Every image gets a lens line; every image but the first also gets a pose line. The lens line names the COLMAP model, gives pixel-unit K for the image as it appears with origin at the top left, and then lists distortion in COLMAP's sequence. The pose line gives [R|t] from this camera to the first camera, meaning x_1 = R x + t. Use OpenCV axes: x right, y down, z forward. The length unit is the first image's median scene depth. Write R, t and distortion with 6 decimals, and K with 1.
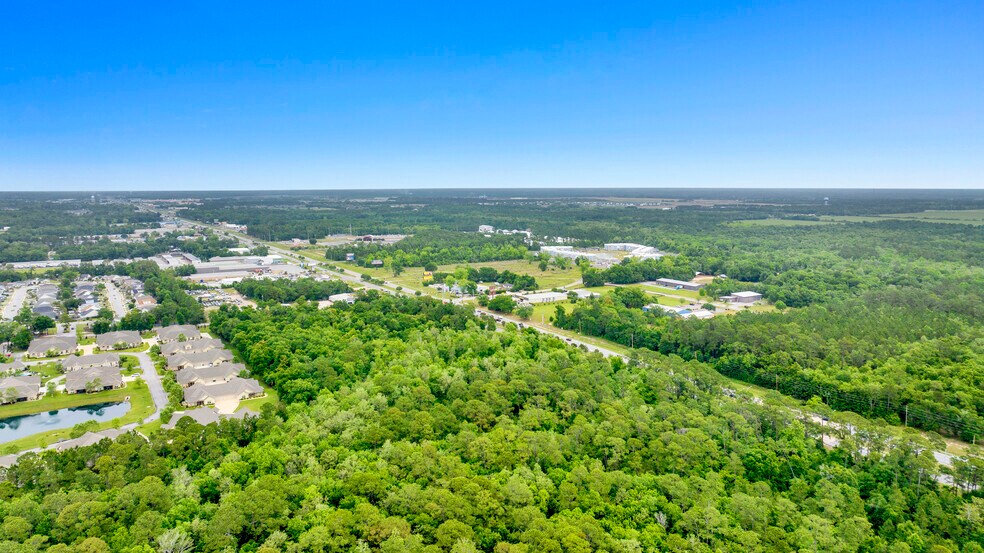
lens RADIAL K [[687.6, 0, 494.3], [0, 687.6, 273.2], [0, 0, 1]] dist [-0.030813, 0.029691]
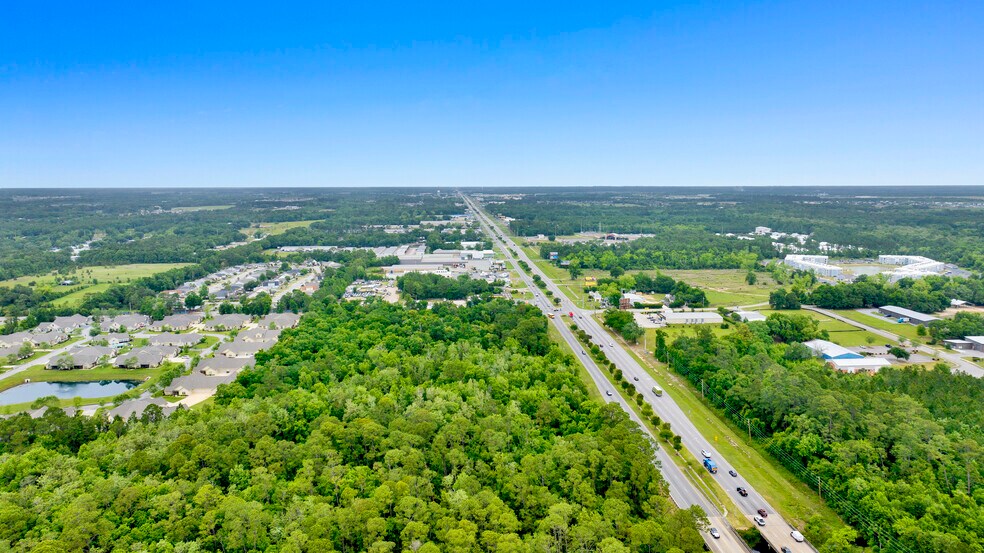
lens RADIAL K [[687.6, 0, 494.3], [0, 687.6, 273.2], [0, 0, 1]] dist [-0.030813, 0.029691]
pose [[0.878636, 0.060556, -0.473636, 0.228527], [-0.058076, 0.998114, 0.019878, -0.018257], [0.473947, 0.010042, 0.880496, 0.158697]]
